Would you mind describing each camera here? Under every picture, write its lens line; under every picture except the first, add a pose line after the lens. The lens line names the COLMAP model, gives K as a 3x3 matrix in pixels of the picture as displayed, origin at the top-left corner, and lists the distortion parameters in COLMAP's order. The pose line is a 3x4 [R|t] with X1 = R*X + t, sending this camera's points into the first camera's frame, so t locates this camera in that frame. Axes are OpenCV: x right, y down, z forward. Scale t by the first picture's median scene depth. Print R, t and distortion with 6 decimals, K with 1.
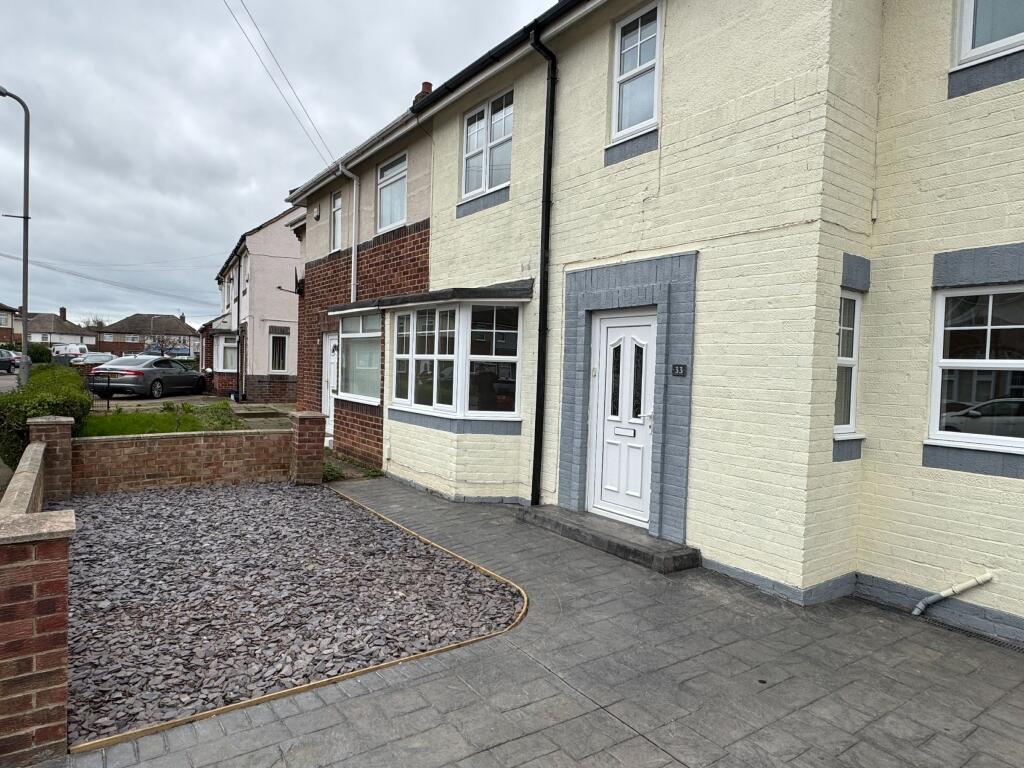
lens RADIAL K [[622.5, 0, 512.0], [0, 622.5, 384.0], [0, 0, 1]] dist [-0.007531, -0.003176]
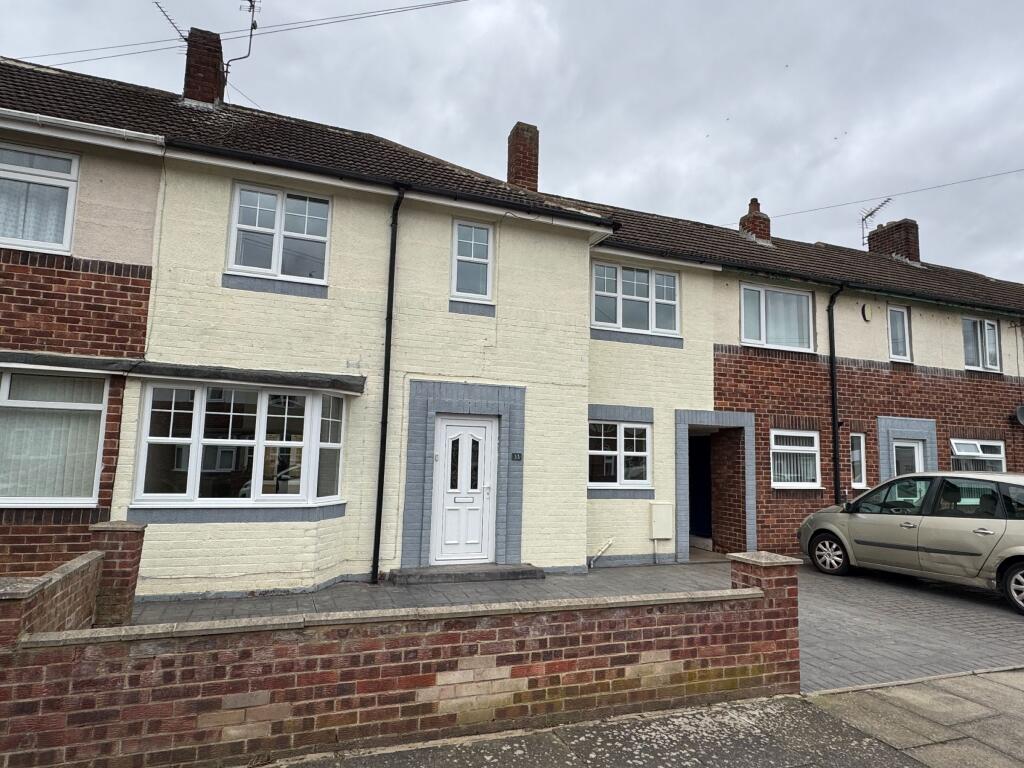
lens RADIAL K [[622.5, 0, 512.0], [0, 622.5, 384.0], [0, 0, 1]] dist [-0.007531, -0.003176]
pose [[0.240297, 0.100036, 0.965531, -1.190358], [0.015929, 0.994135, -0.106964, -0.033054], [-0.970569, 0.041083, 0.237294, 0.539276]]
